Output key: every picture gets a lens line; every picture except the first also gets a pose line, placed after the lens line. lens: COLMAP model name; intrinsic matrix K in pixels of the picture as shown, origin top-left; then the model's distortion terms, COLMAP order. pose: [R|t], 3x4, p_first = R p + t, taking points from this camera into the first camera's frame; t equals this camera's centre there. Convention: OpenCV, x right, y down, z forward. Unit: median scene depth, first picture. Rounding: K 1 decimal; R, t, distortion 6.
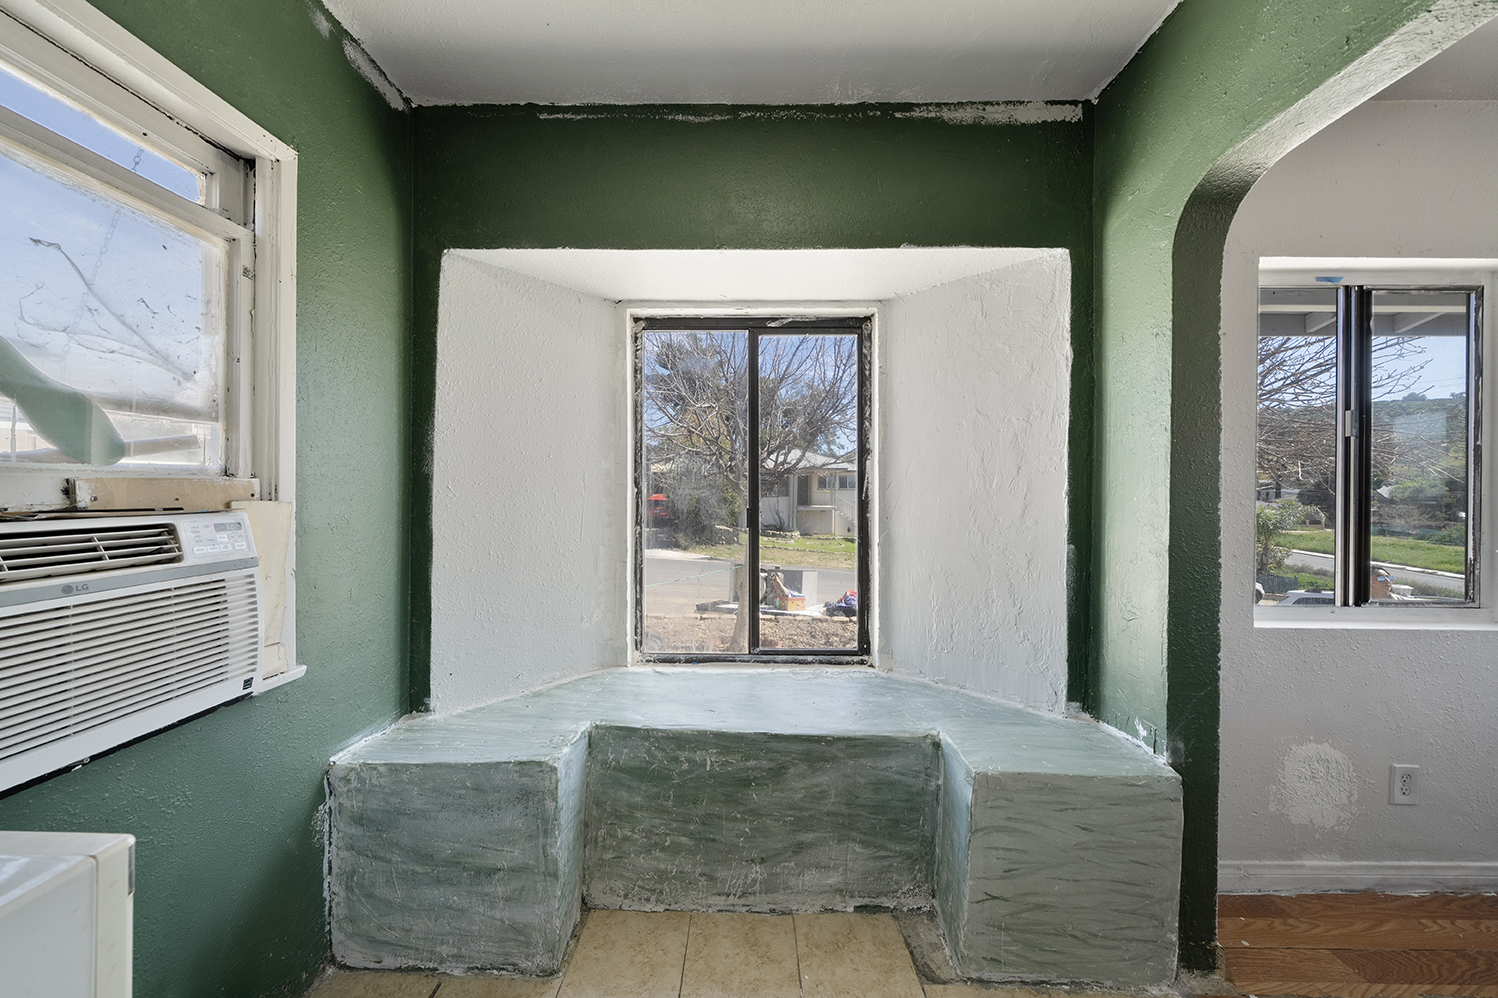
lens RADIAL K [[512.3, 0, 747.9], [0, 512.3, 492.3], [0, 0, 1]] dist [-0.001815, -0.000061]
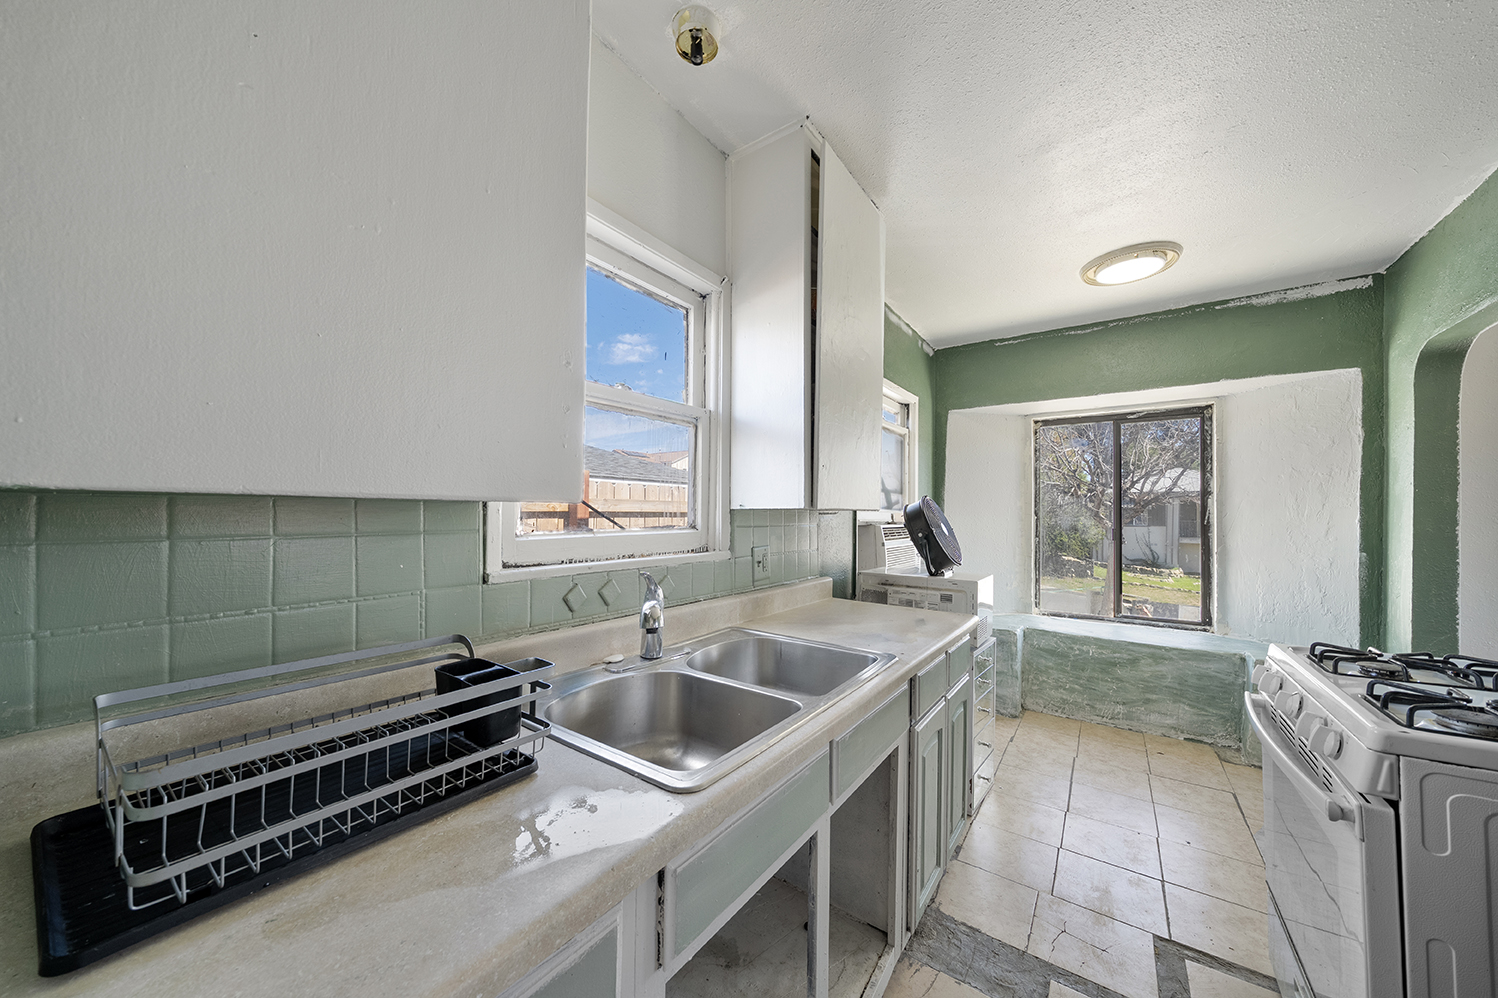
lens RADIAL K [[512.3, 0, 746.7], [0, 512.3, 511.9], [0, 0, 1]] dist [-0.001815, -0.000061]
pose [[0.819539, -0.000941, -0.573023, -0.026645], [-0.007132, 0.999904, -0.011842, 0.005569], [0.572980, 0.013792, 0.819454, -1.197454]]
